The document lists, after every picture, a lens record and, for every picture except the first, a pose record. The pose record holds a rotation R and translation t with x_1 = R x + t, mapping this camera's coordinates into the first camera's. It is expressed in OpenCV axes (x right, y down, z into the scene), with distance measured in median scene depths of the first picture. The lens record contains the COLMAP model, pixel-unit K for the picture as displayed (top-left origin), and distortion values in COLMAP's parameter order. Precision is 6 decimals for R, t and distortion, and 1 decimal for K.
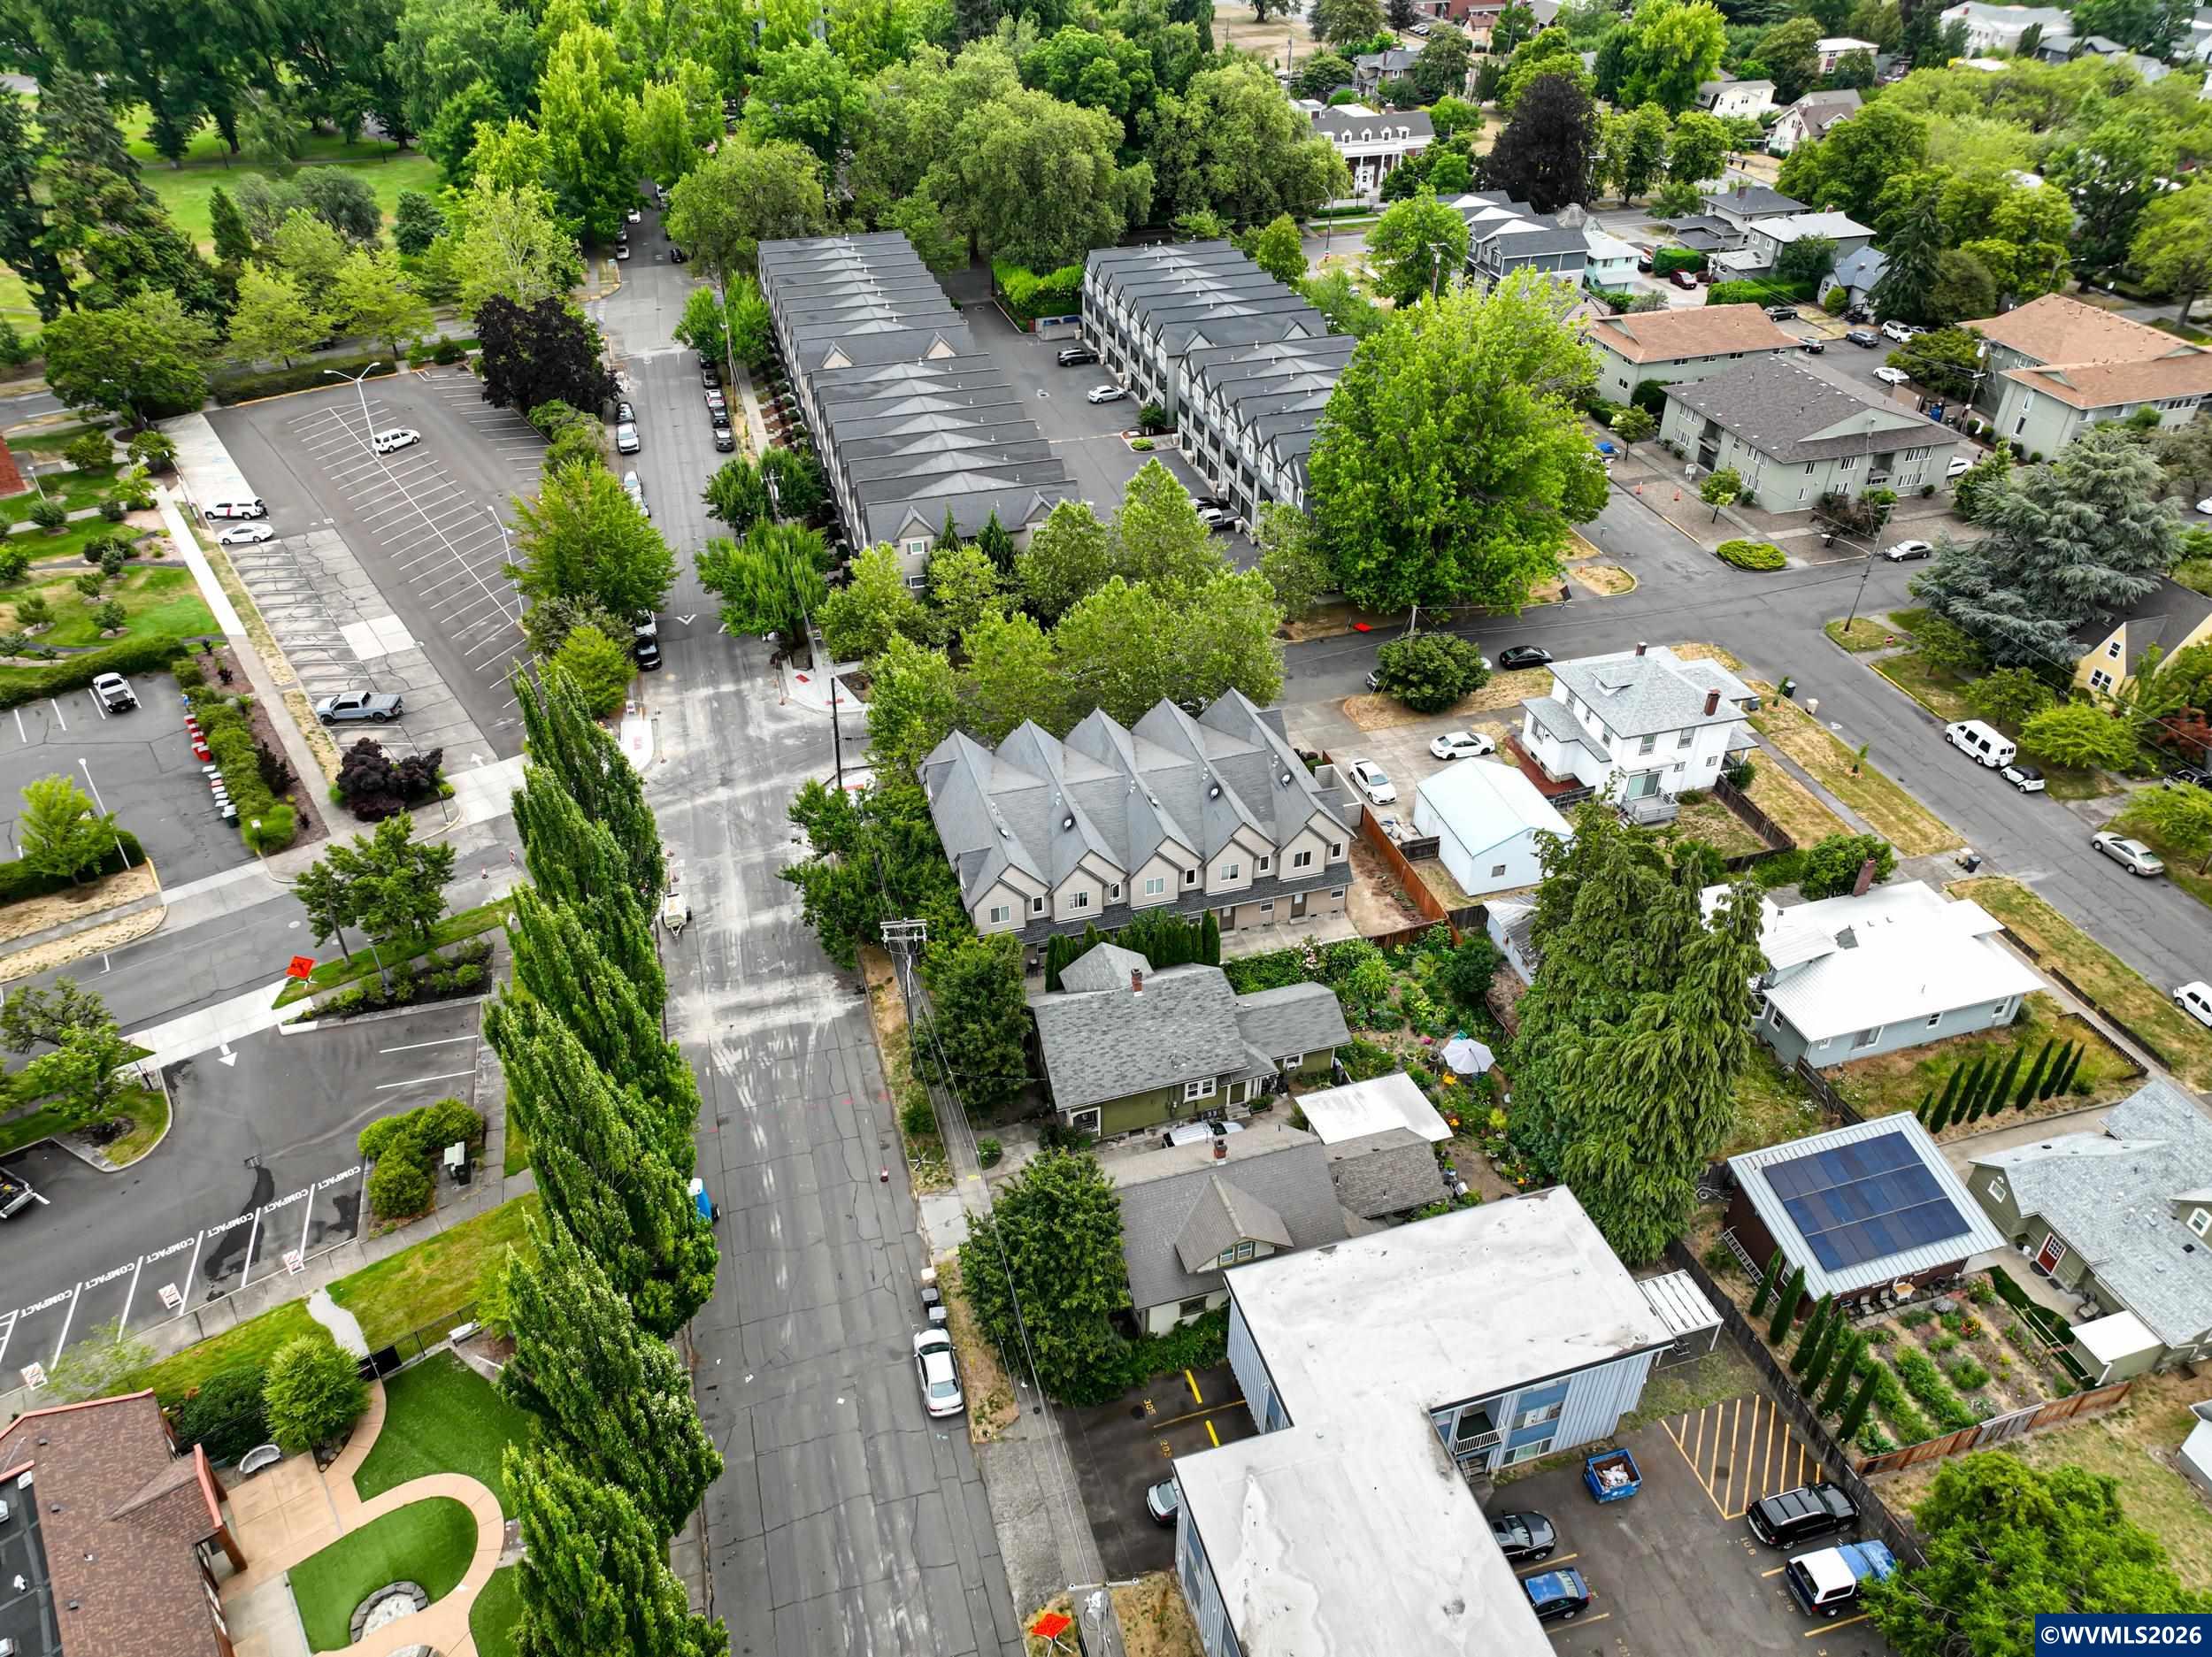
lens RADIAL K [[1554.8, 0, 1106.6], [0, 1554.8, 823.5], [0, 0, 1]] dist [-0.001996, 0.021887]
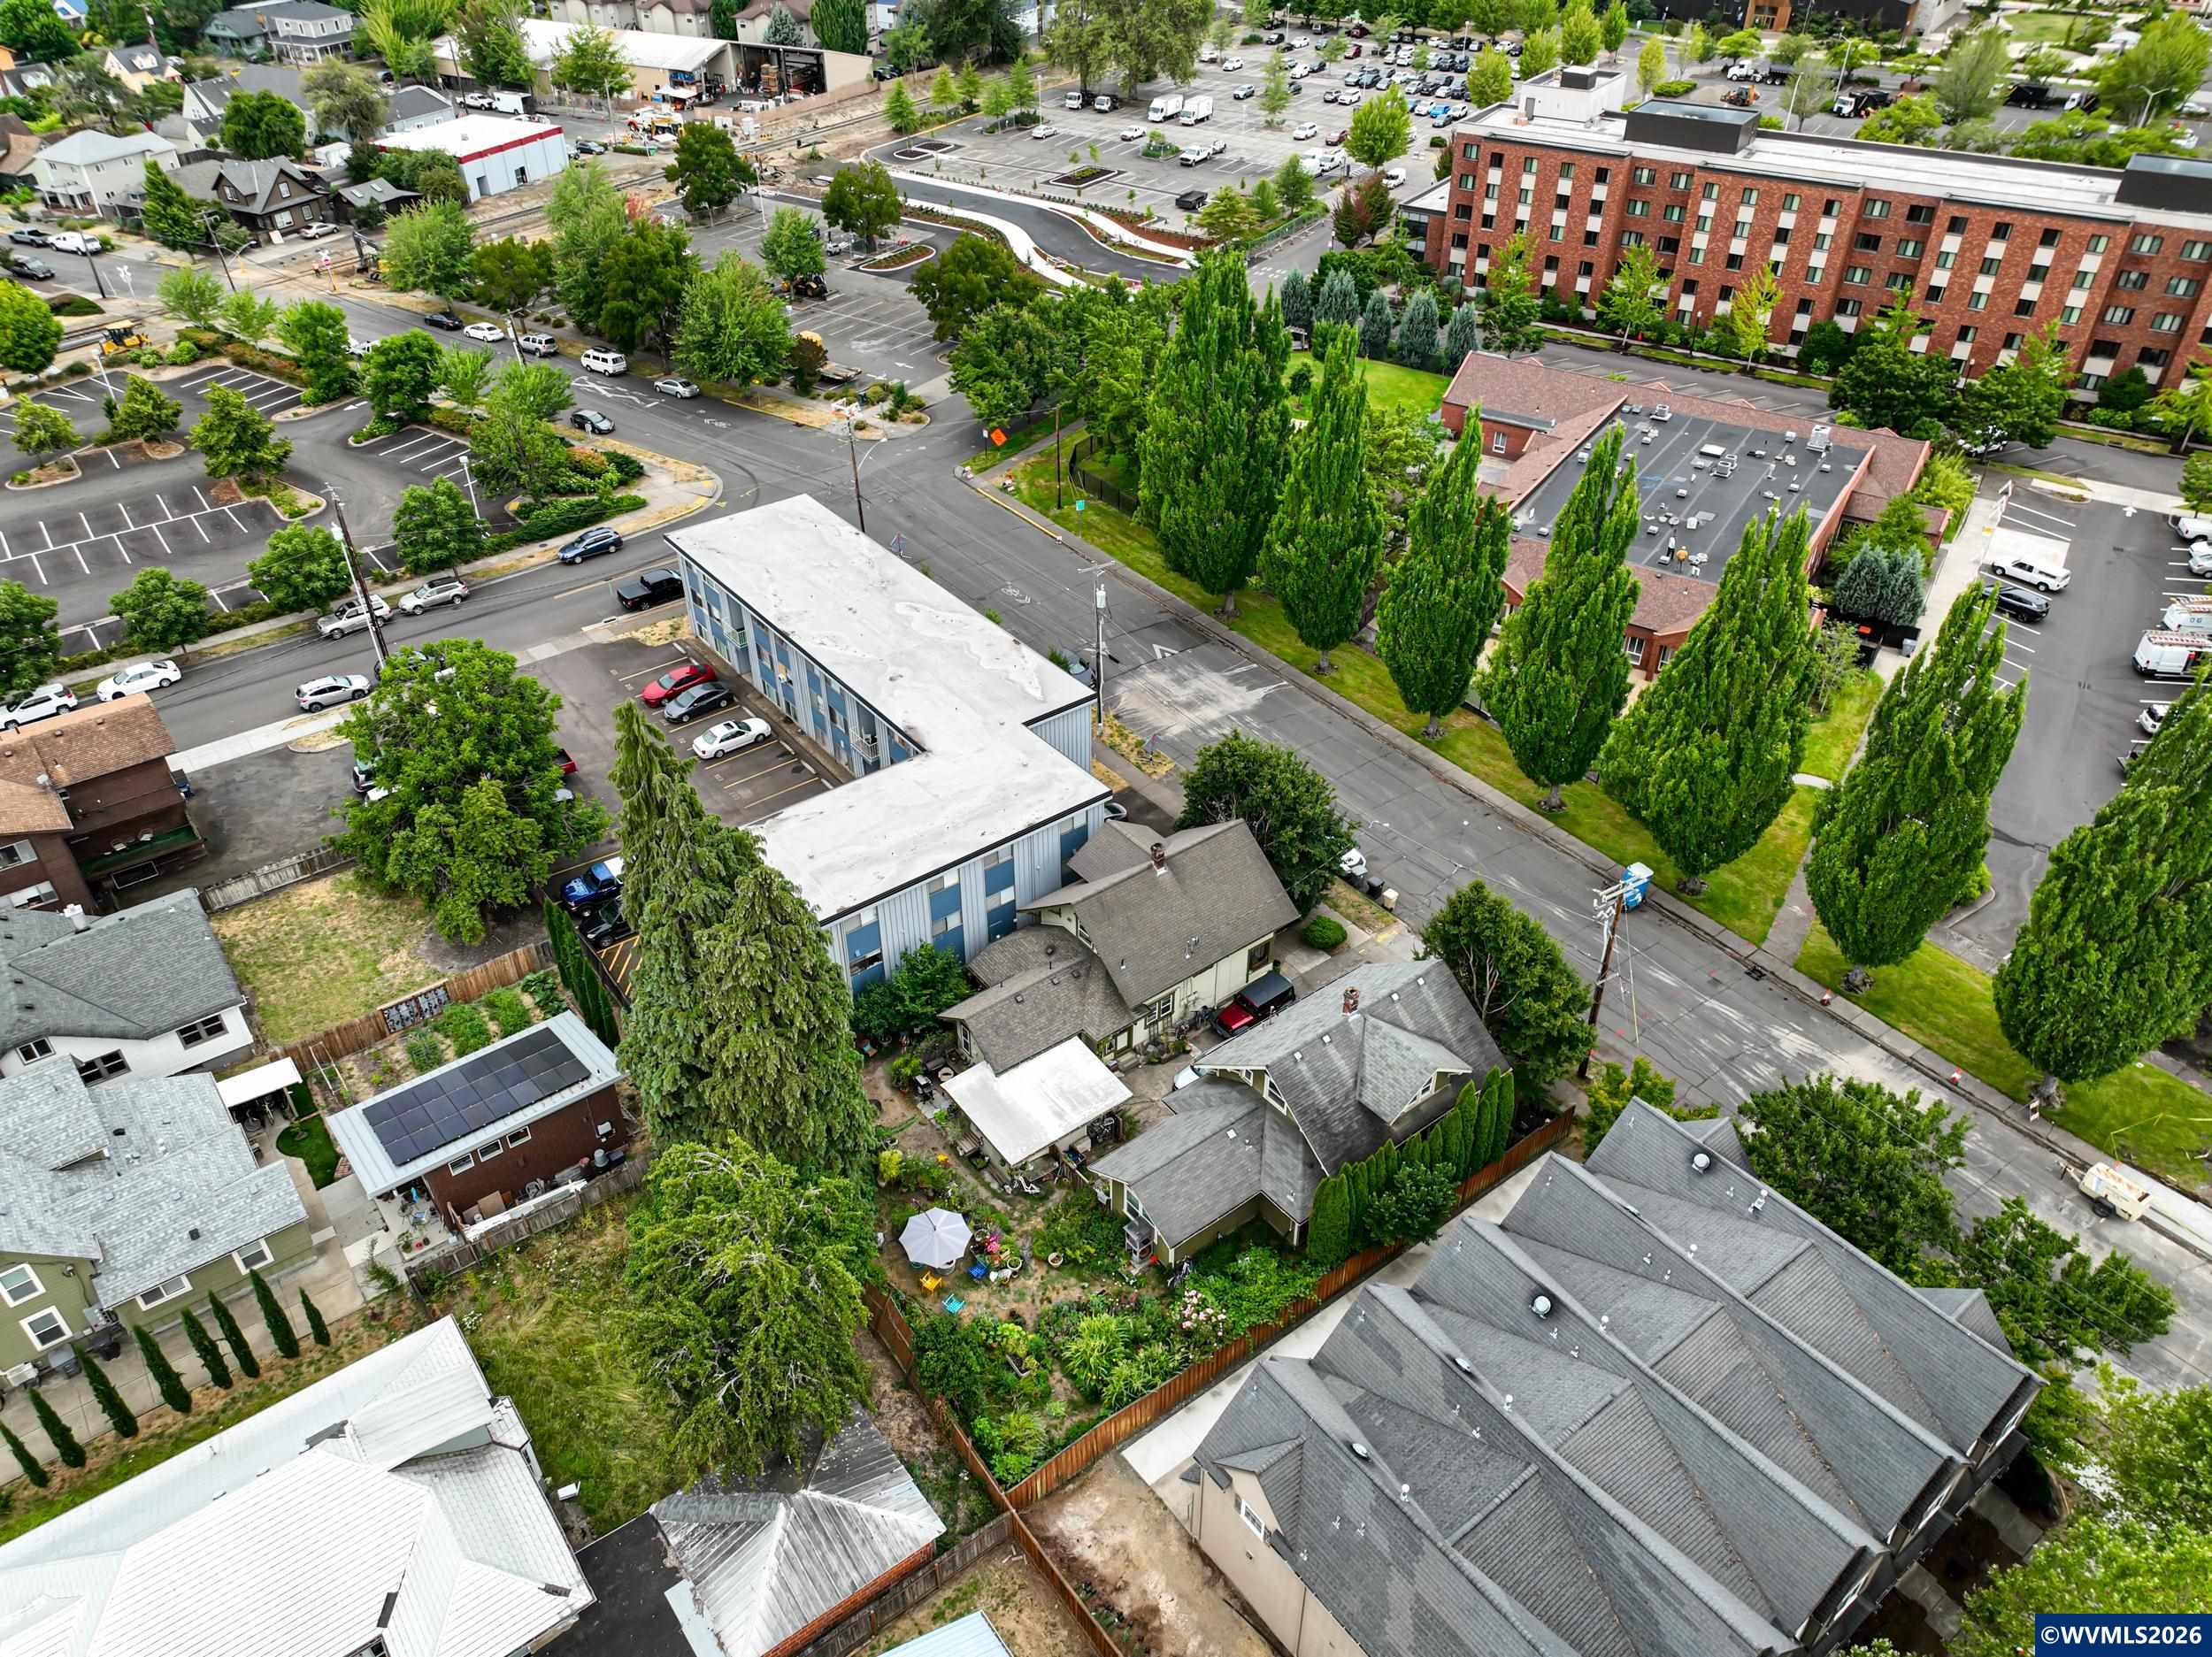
lens RADIAL K [[1554.8, 0, 1108.8], [0, 1554.8, 828.7], [0, 0, 1]] dist [-0.001996, 0.021887]
pose [[-0.933444, 0.213216, -0.288480, 0.294890], [-0.207813, 0.334084, 0.919349, -0.539865], [0.292396, 0.918110, -0.267540, 0.942922]]
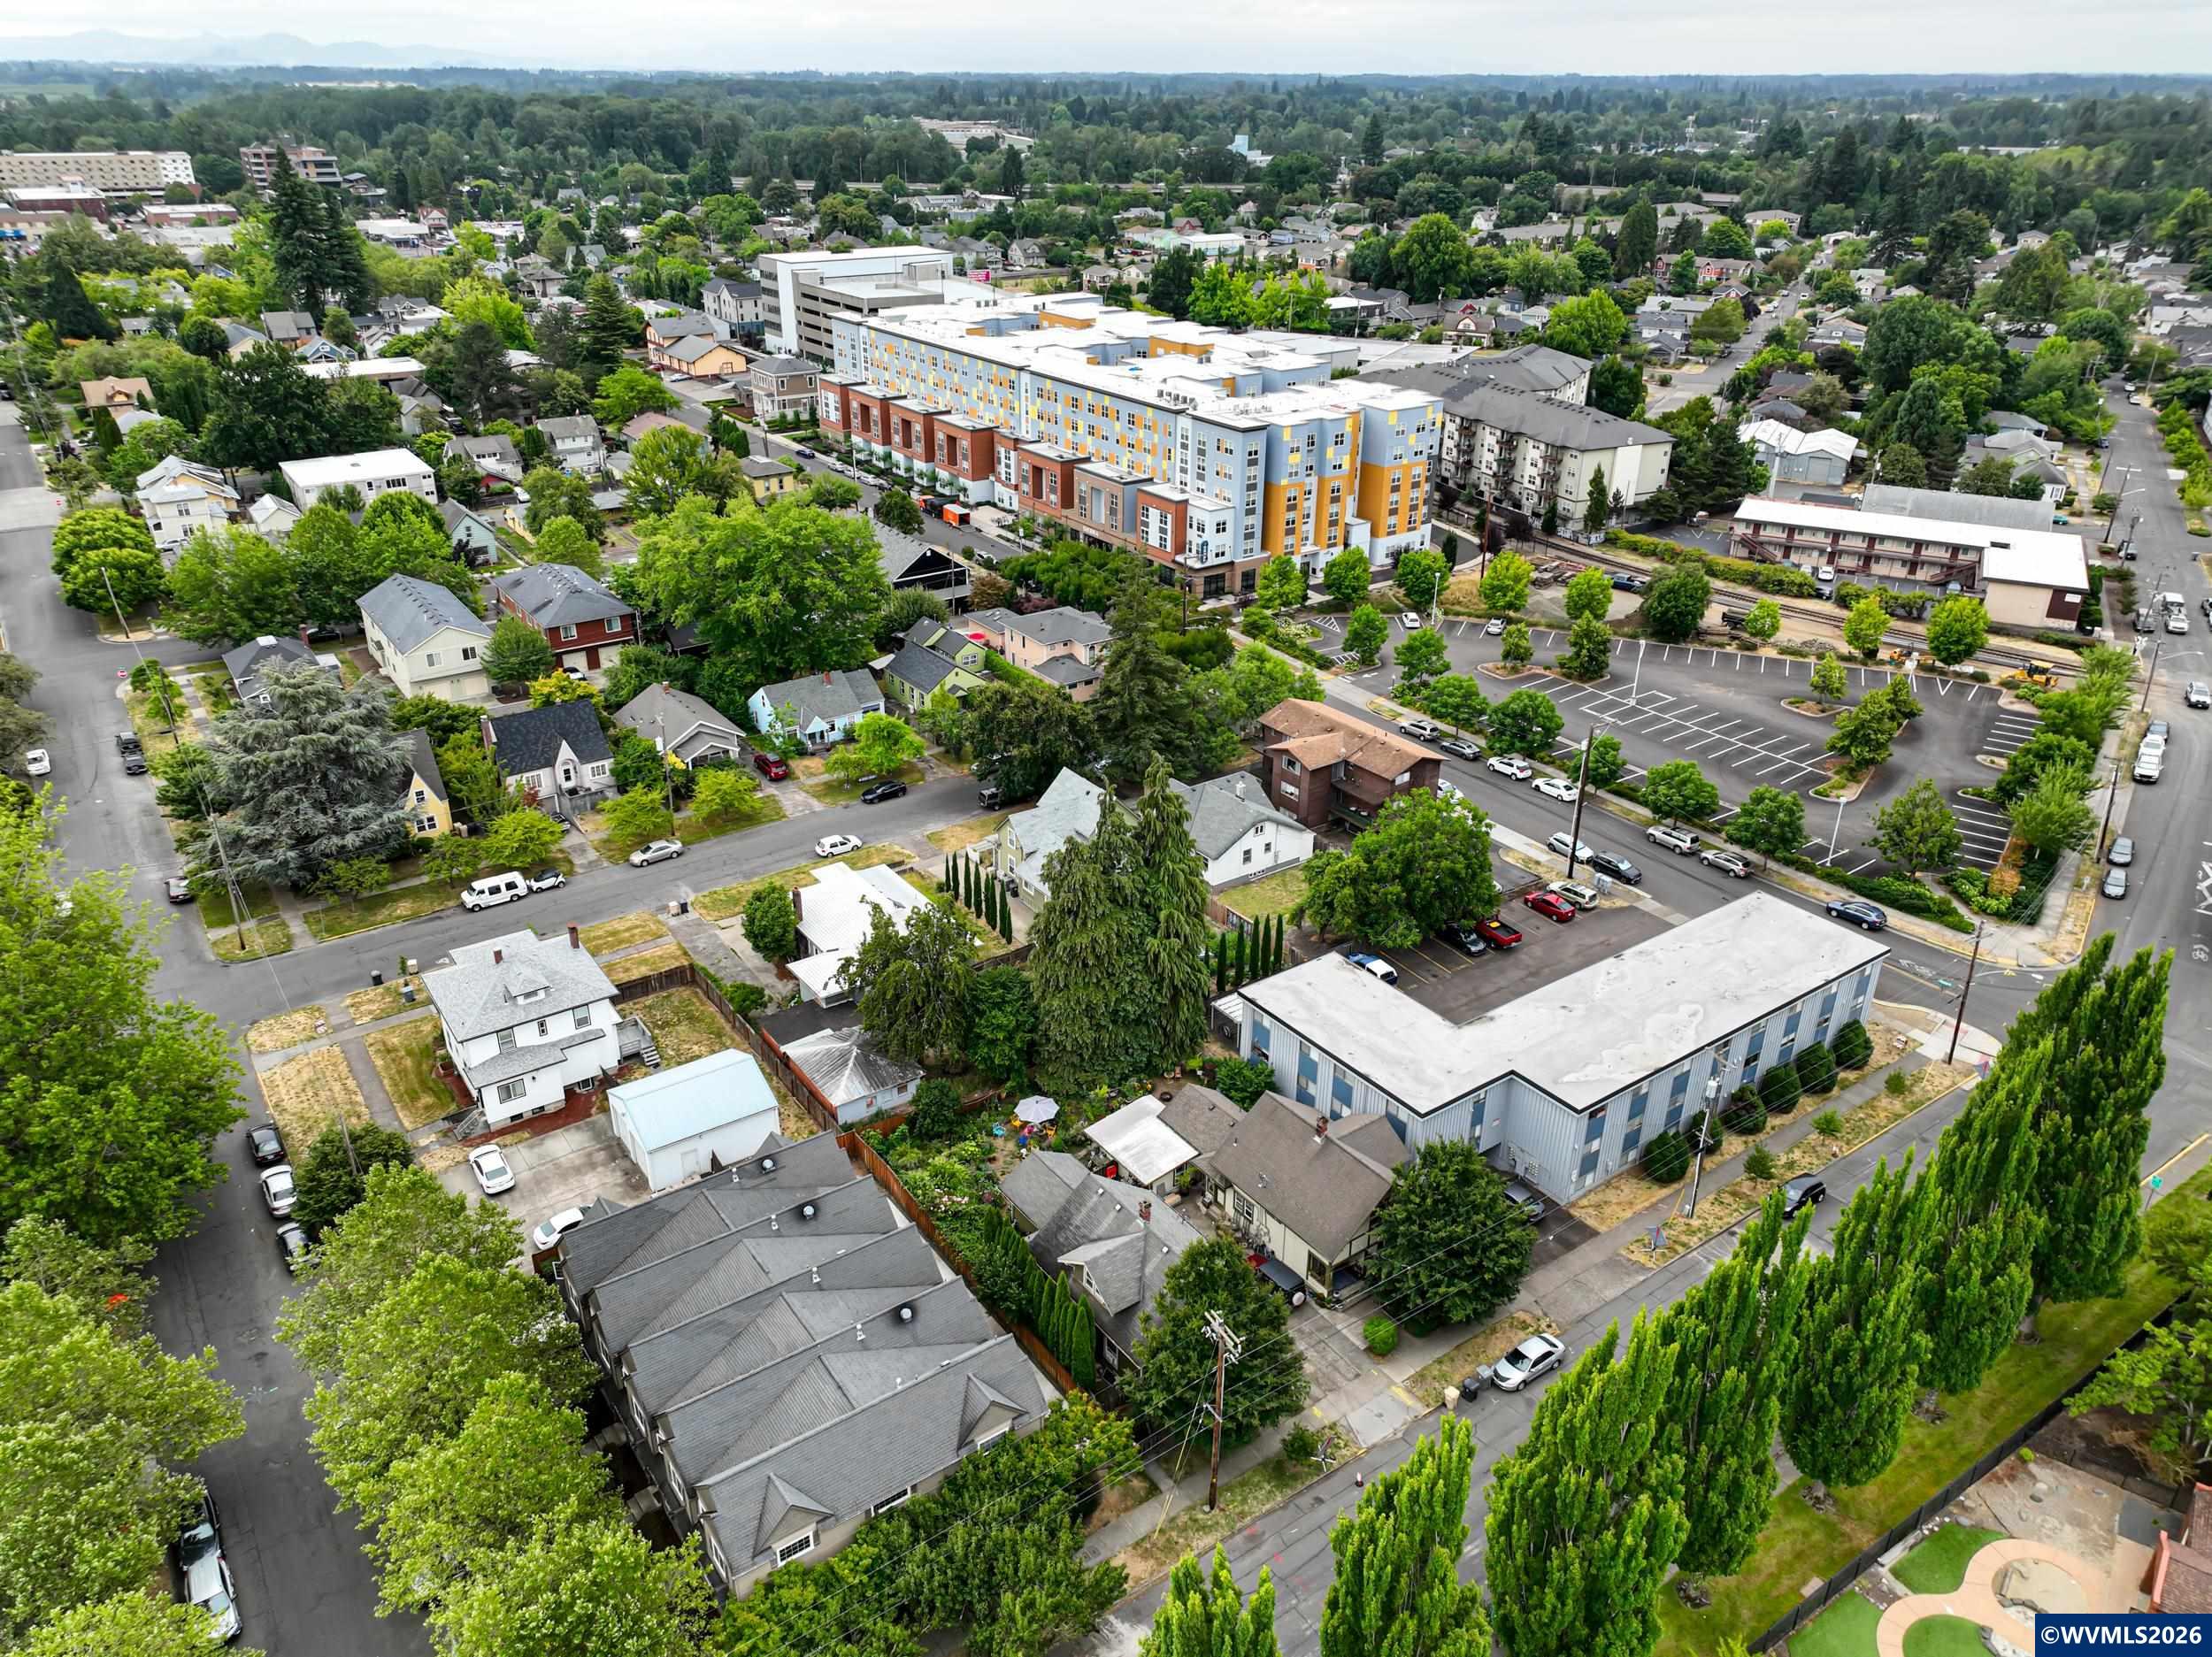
lens RADIAL K [[1554.8, 0, 1106.6], [0, 1554.8, 830.1], [0, 0, 1]] dist [-0.001996, 0.021887]
pose [[-0.320998, -0.417489, 0.850096, -0.621598], [0.545090, 0.652585, 0.526317, -0.517255], [-0.774492, 0.632325, 0.018090, 0.728824]]
